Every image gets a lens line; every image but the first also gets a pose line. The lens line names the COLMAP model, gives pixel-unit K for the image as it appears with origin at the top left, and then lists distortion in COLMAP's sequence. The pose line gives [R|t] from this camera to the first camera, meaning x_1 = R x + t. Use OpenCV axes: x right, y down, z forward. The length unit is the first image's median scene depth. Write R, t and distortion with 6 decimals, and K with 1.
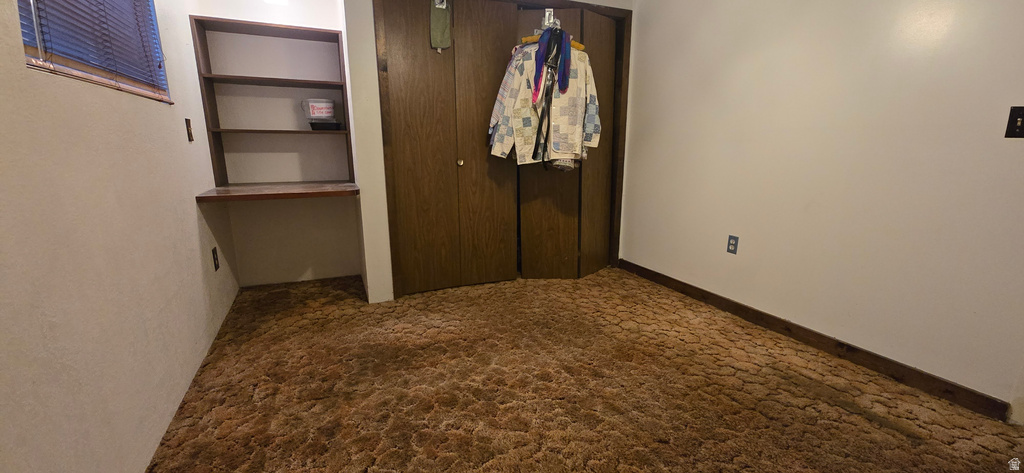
lens RADIAL K [[415.7, 0, 514.9], [0, 415.7, 240.6], [0, 0, 1]] dist [0.017658, -0.016045]
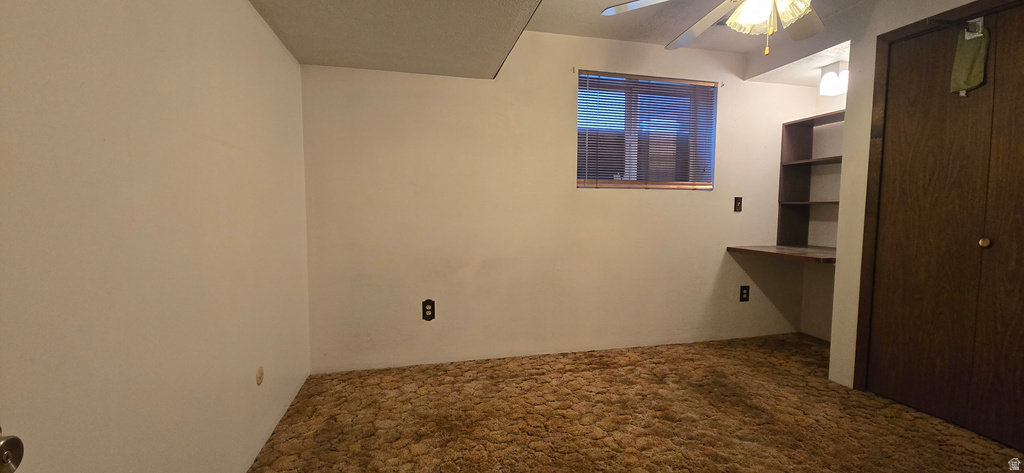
lens RADIAL K [[415.7, 0, 514.9], [0, 415.7, 240.6], [0, 0, 1]] dist [0.017658, -0.016045]
pose [[-0.189915, 0.071249, -0.979212, 0.719619], [-0.226999, 0.967153, 0.114397, -0.103474], [0.955198, 0.244005, -0.167503, 0.422323]]
